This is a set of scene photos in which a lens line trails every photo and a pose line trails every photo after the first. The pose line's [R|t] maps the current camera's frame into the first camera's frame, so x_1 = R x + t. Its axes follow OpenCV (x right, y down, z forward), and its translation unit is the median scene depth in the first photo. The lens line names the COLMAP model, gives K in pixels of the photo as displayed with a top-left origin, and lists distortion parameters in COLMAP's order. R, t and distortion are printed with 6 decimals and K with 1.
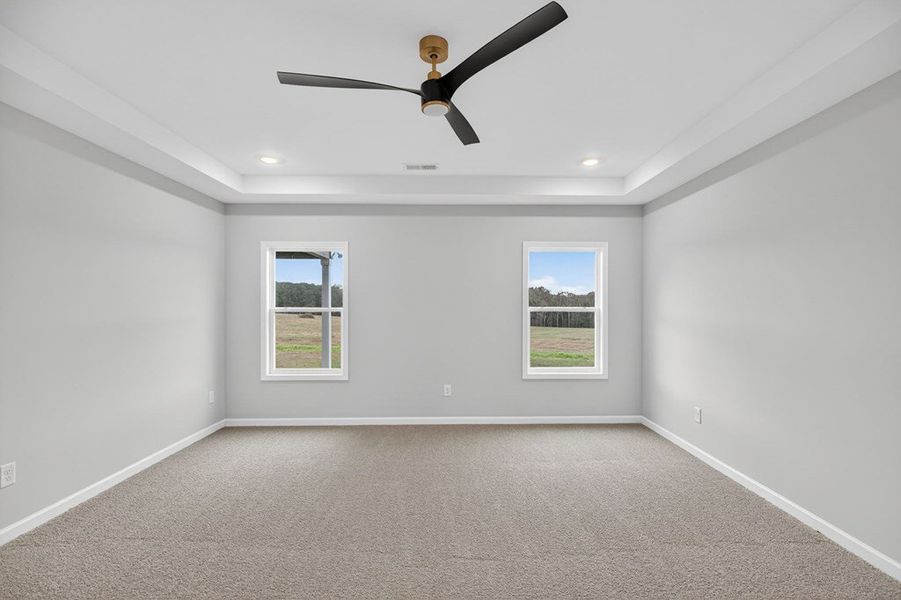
lens RADIAL K [[400.9, 0, 462.7], [0, 400.9, 302.5], [0, 0, 1]] dist [-0.001561, -0.000410]
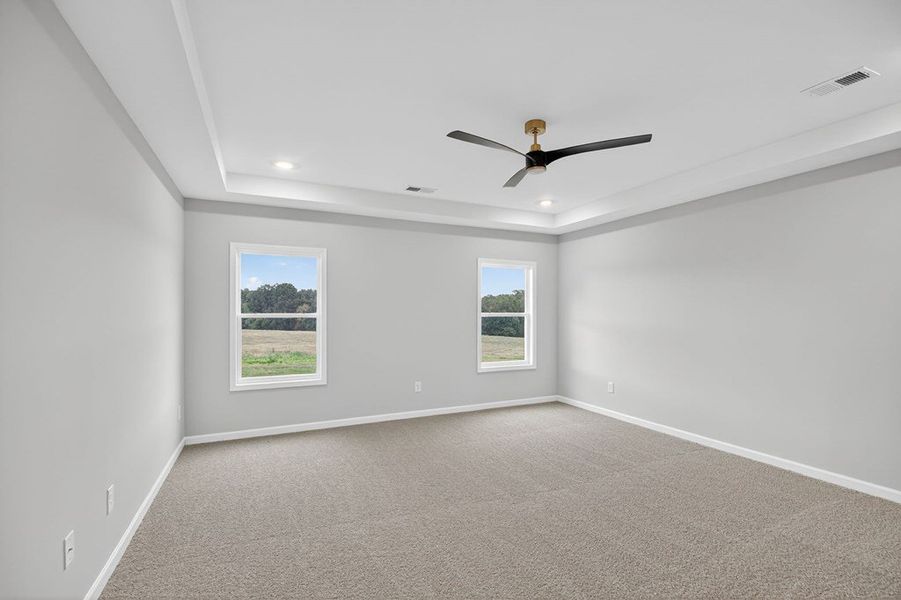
lens RADIAL K [[411.6, 0, 447.3], [0, 411.6, 308.4], [0, 0, 1]] dist [-0.000979, -0.000016]
pose [[0.912058, 0.003213, 0.410049, -0.440489], [-0.003889, 0.999992, 0.000814, -0.002419], [-0.410043, -0.002337, 0.912063, -0.086770]]
